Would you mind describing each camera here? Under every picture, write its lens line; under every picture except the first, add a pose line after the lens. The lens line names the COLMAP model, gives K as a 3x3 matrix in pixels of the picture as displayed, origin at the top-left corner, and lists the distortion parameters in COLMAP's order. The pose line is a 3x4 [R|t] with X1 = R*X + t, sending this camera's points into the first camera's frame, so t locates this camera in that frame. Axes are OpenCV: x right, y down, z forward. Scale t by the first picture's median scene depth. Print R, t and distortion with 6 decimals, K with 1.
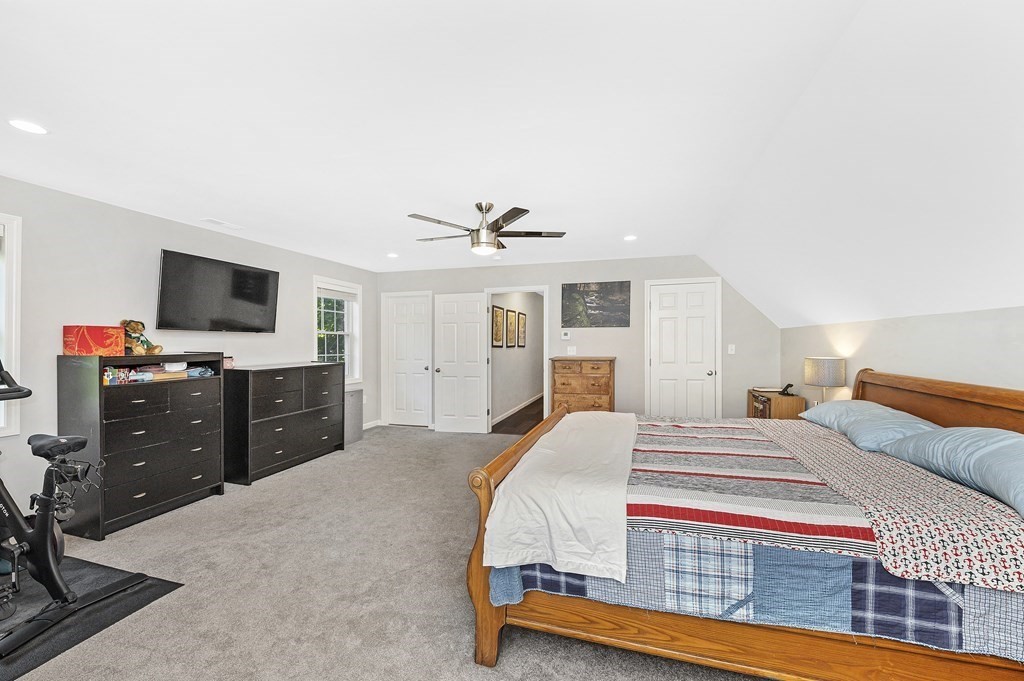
lens RADIAL K [[407.7, 0, 511.4], [0, 407.7, 338.0], [0, 0, 1]] dist [-0.016568, -0.000007]
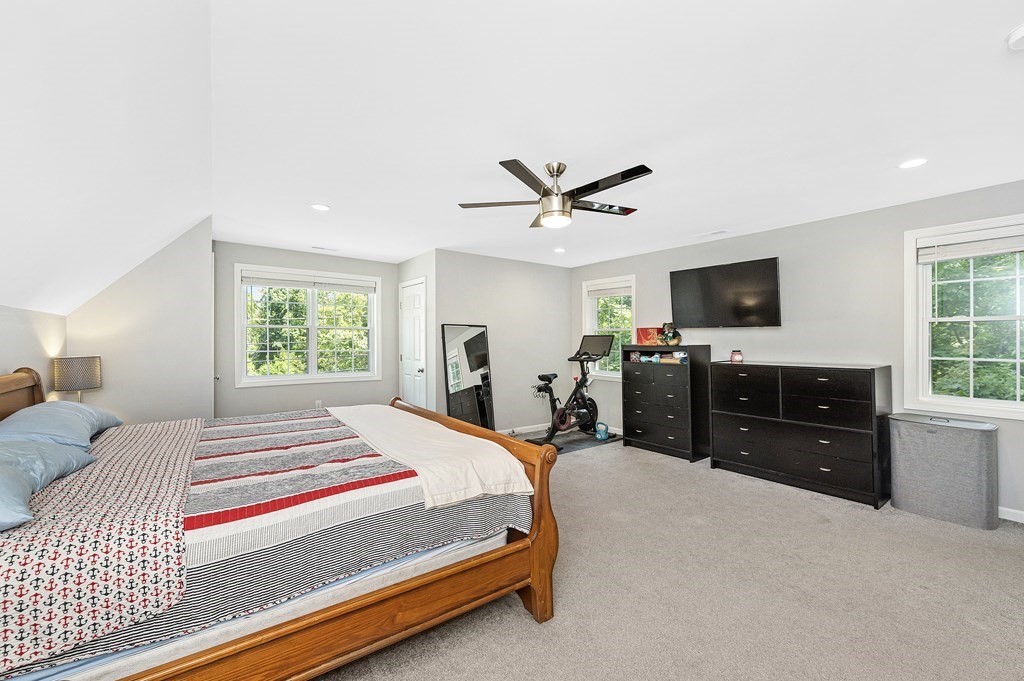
lens RADIAL K [[407.7, 0, 511.4], [0, 407.7, 338.0], [0, 0, 1]] dist [-0.016568, -0.000007]
pose [[-0.607300, 0.001042, -0.794472, 0.587484], [0.008578, 0.999949, -0.005246, 0.015296], [0.794426, -0.010001, -0.607278, 1.334777]]
